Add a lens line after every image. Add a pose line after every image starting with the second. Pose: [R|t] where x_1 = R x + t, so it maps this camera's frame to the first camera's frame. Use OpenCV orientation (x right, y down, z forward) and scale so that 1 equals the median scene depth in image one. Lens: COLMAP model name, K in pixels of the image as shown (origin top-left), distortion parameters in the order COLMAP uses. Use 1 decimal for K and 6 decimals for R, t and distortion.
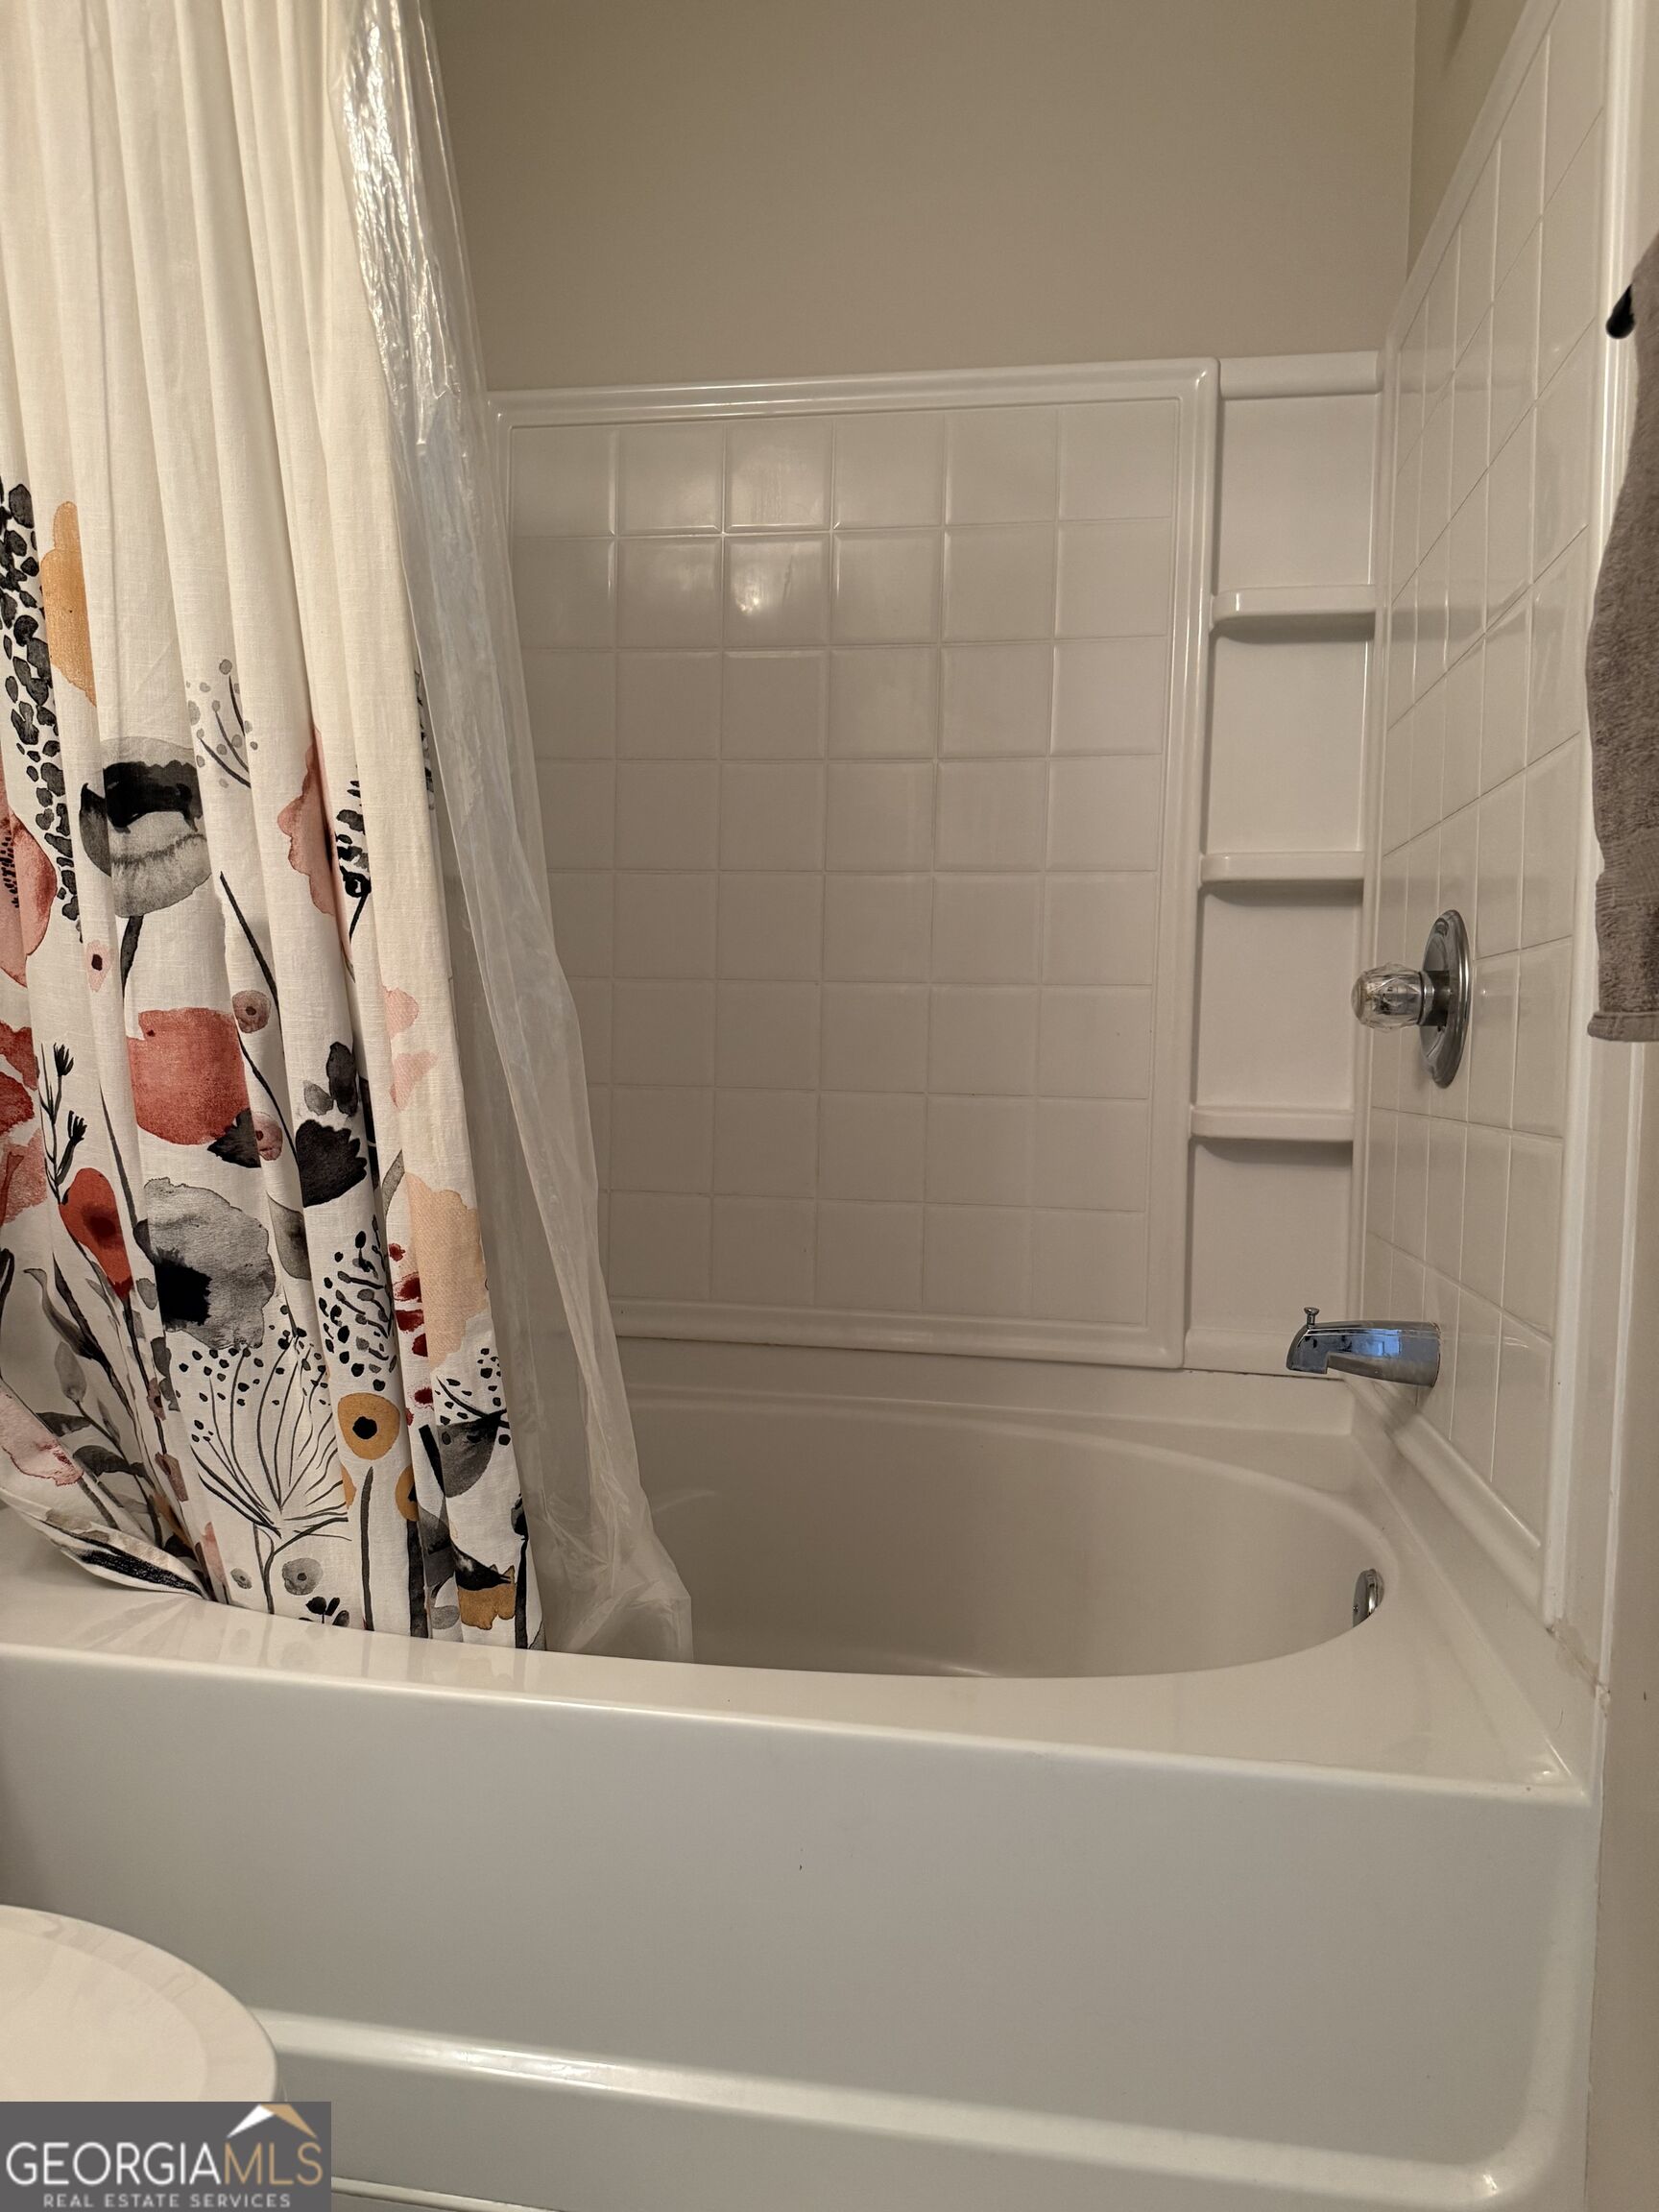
lens RADIAL K [[1556.8, 0, 810.4], [0, 1556.8, 1092.8], [0, 0, 1]] dist [0.044056, -0.022118]
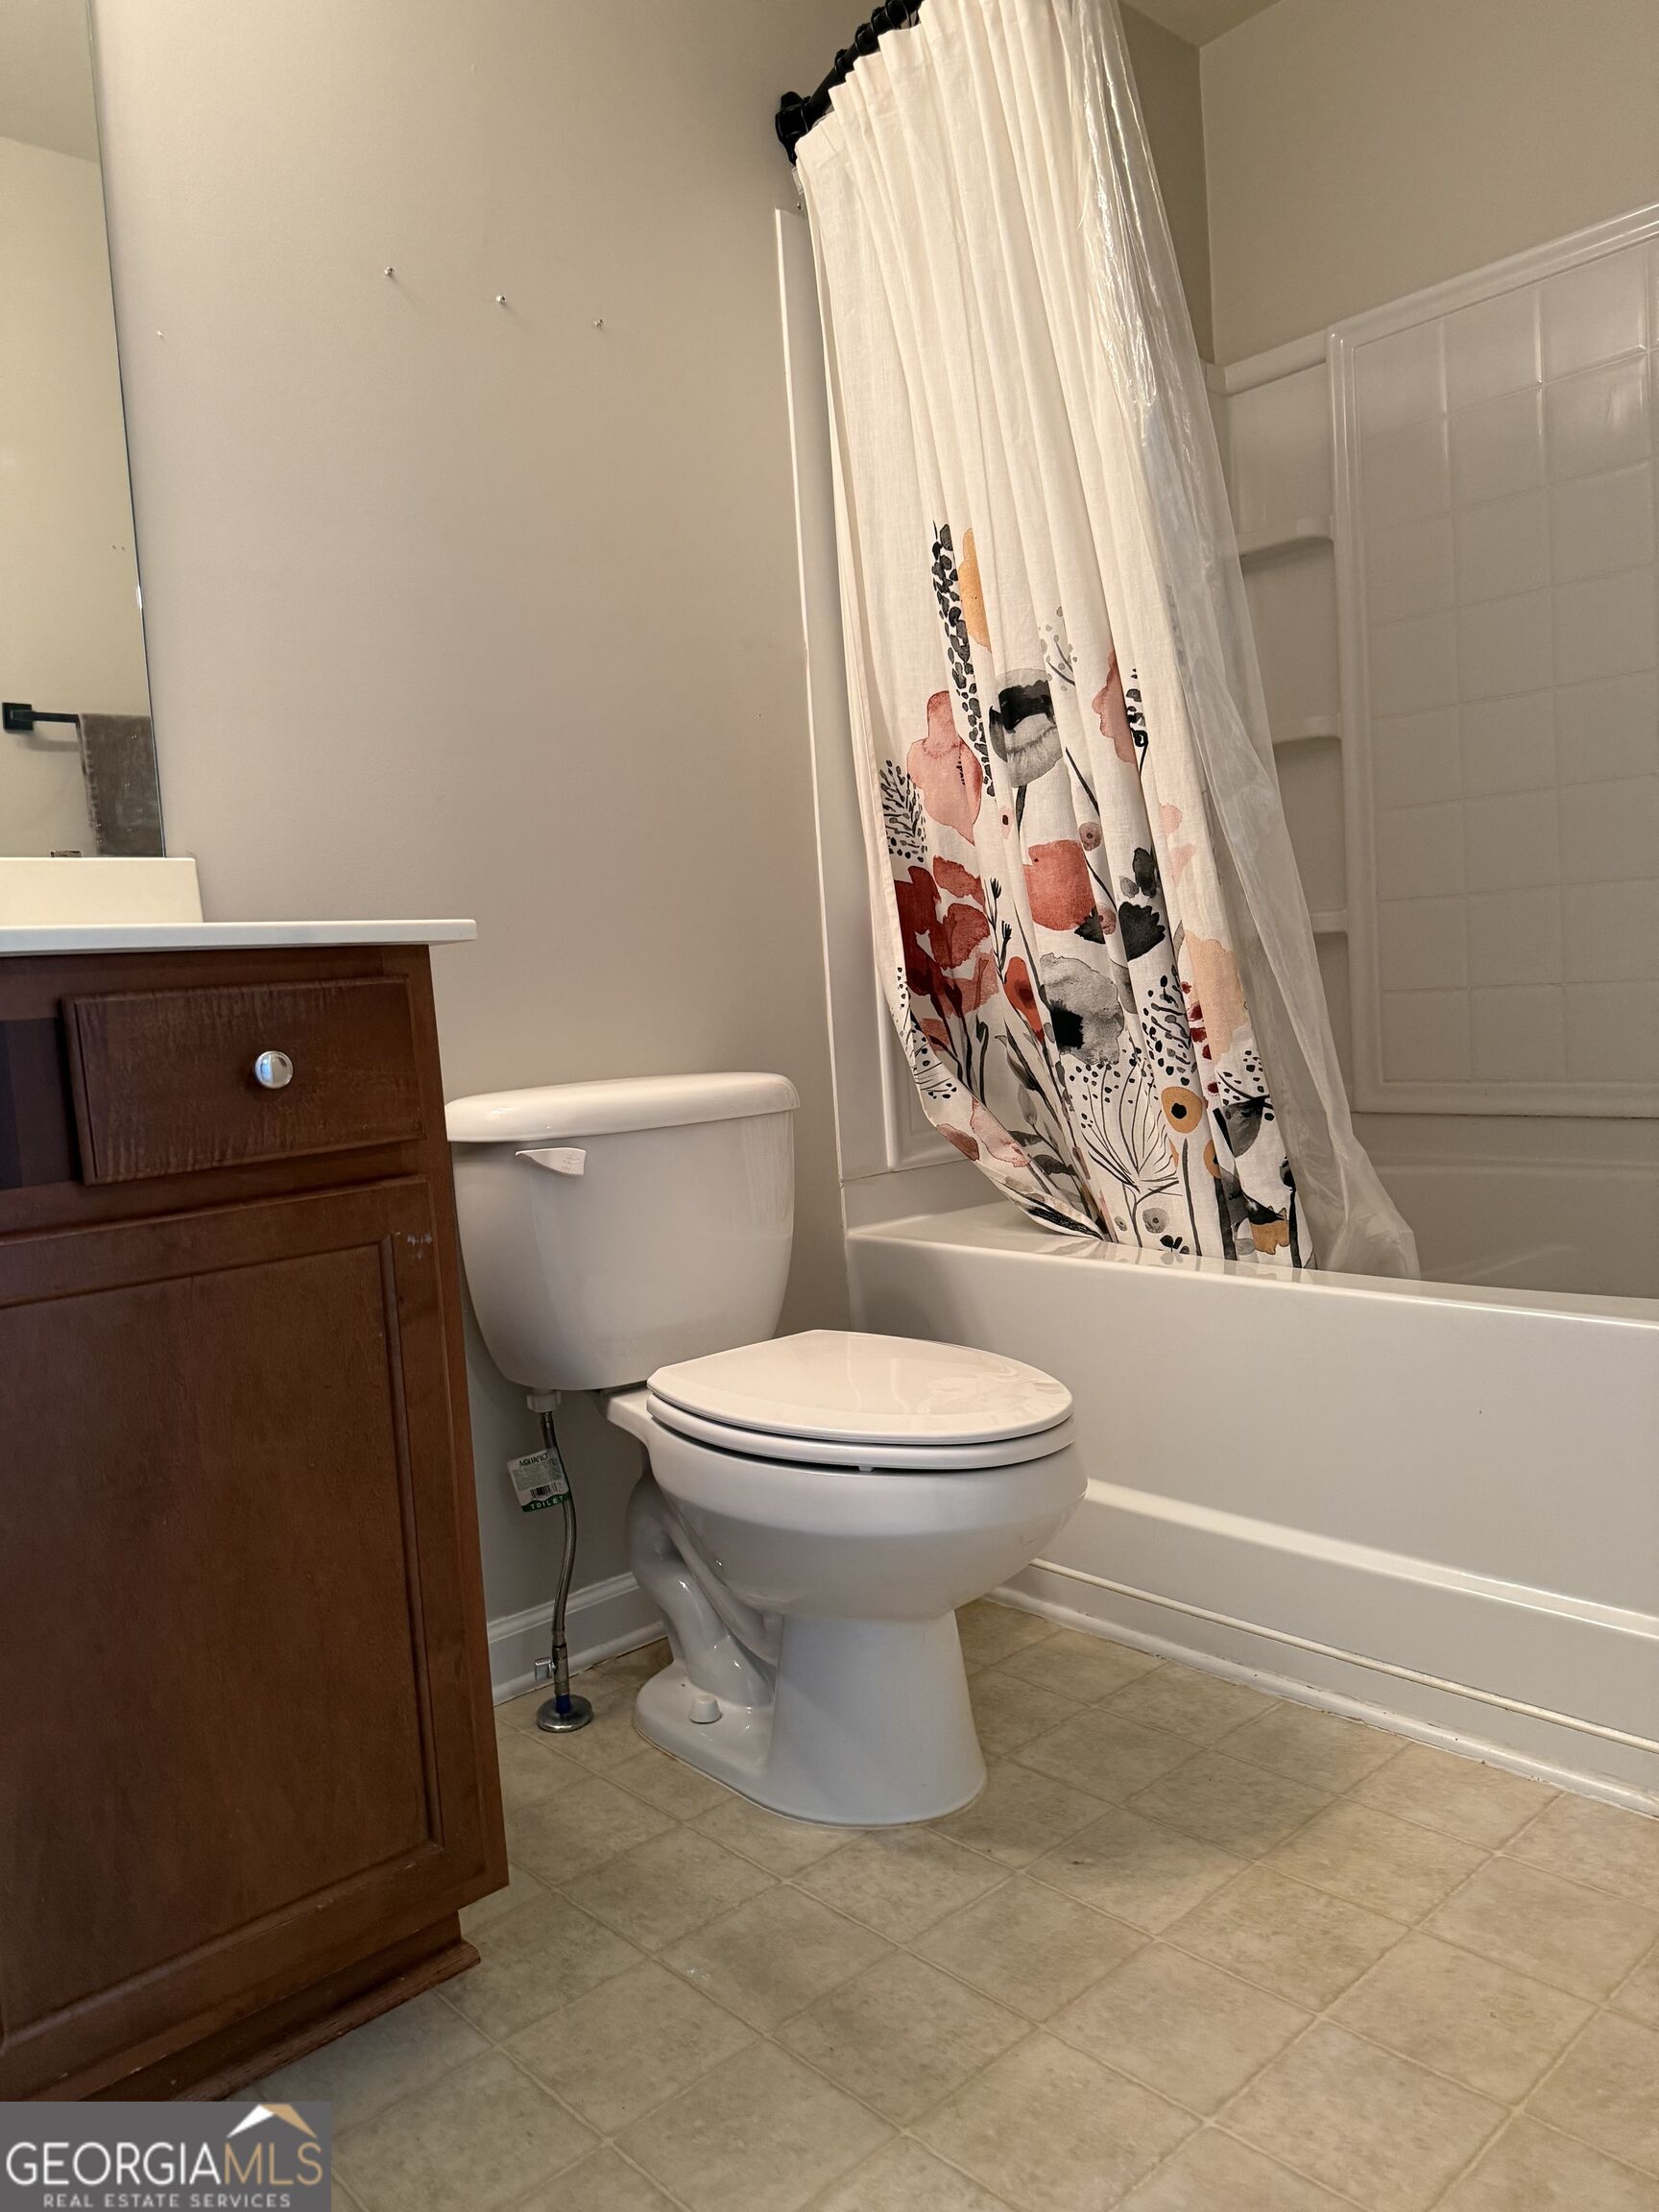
lens RADIAL K [[1556.8, 0, 837.7], [0, 1556.8, 1096.0], [0, 0, 1]] dist [0.044056, -0.022118]
pose [[0.796695, -0.031515, -0.603559, 0.347323], [0.063457, 0.997482, 0.031679, 0.133298], [0.601041, -0.063539, 0.796689, -0.363638]]
